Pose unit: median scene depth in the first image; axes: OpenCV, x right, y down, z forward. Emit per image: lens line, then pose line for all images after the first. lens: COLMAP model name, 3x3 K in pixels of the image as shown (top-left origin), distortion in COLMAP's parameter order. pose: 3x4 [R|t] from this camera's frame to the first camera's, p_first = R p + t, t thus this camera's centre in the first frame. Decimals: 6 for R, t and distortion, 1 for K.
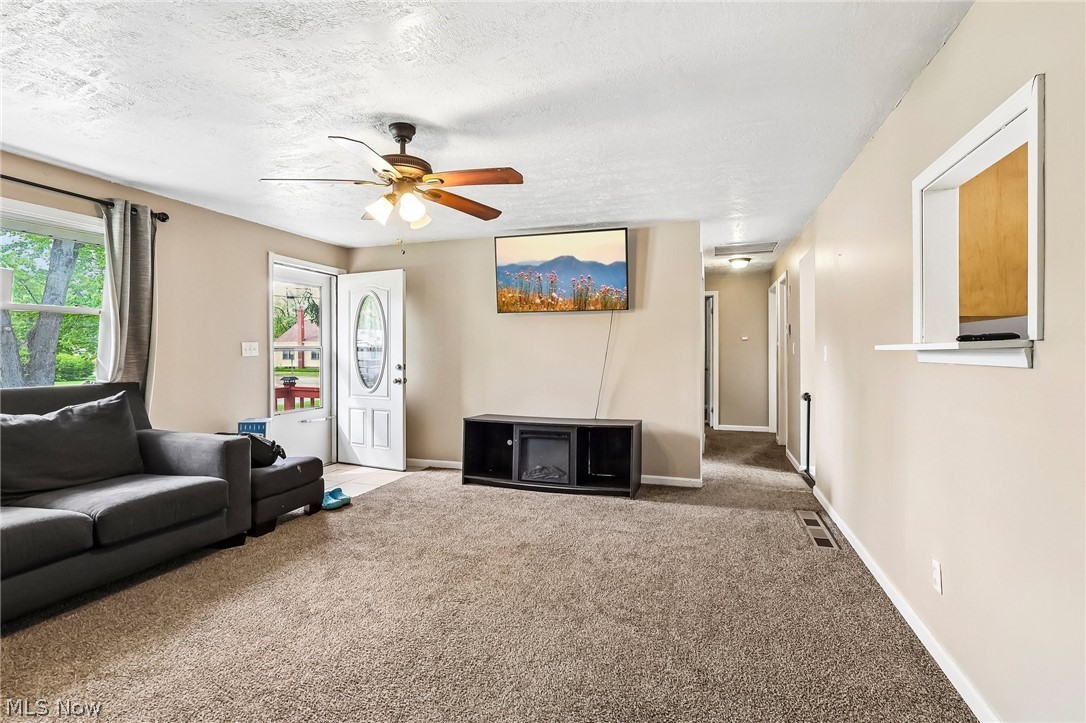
lens RADIAL K [[517.5, 0, 545.1], [0, 517.5, 356.7], [0, 0, 1]] dist [-0.002186, 0.001703]
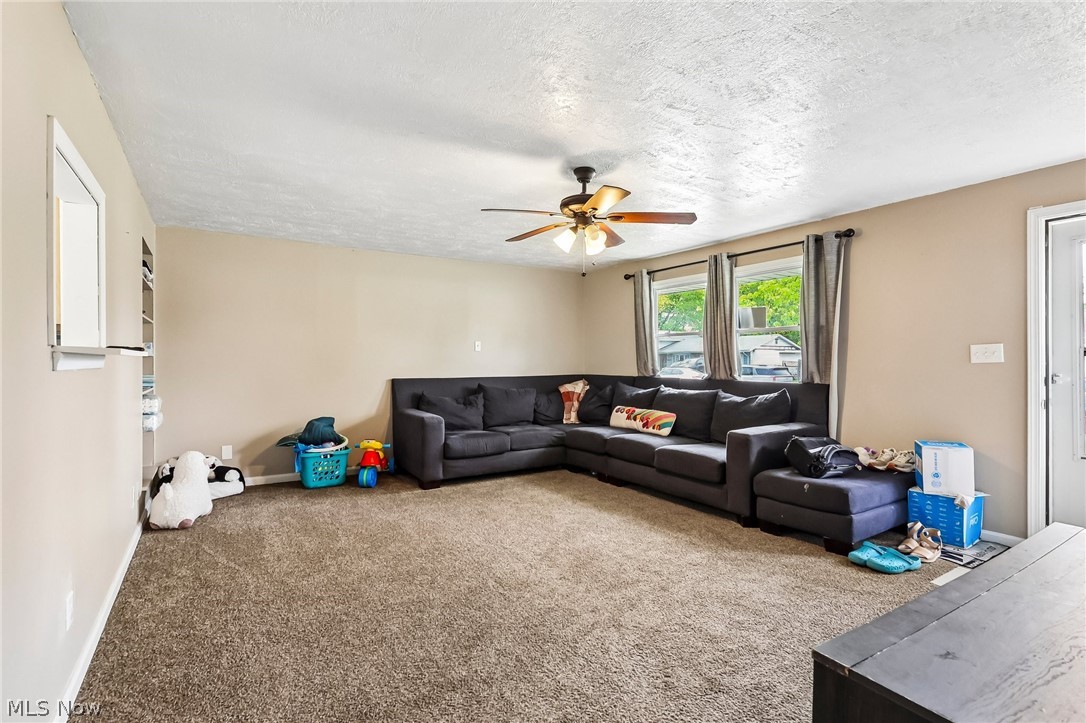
lens RADIAL K [[517.5, 0, 545.3], [0, 517.5, 358.0], [0, 0, 1]] dist [-0.002186, 0.001703]
pose [[-0.626818, 0.001422, -0.779164, 0.527480], [-0.003554, 0.999983, 0.004685, -0.012225], [0.779157, 0.005706, -0.626803, 1.245254]]
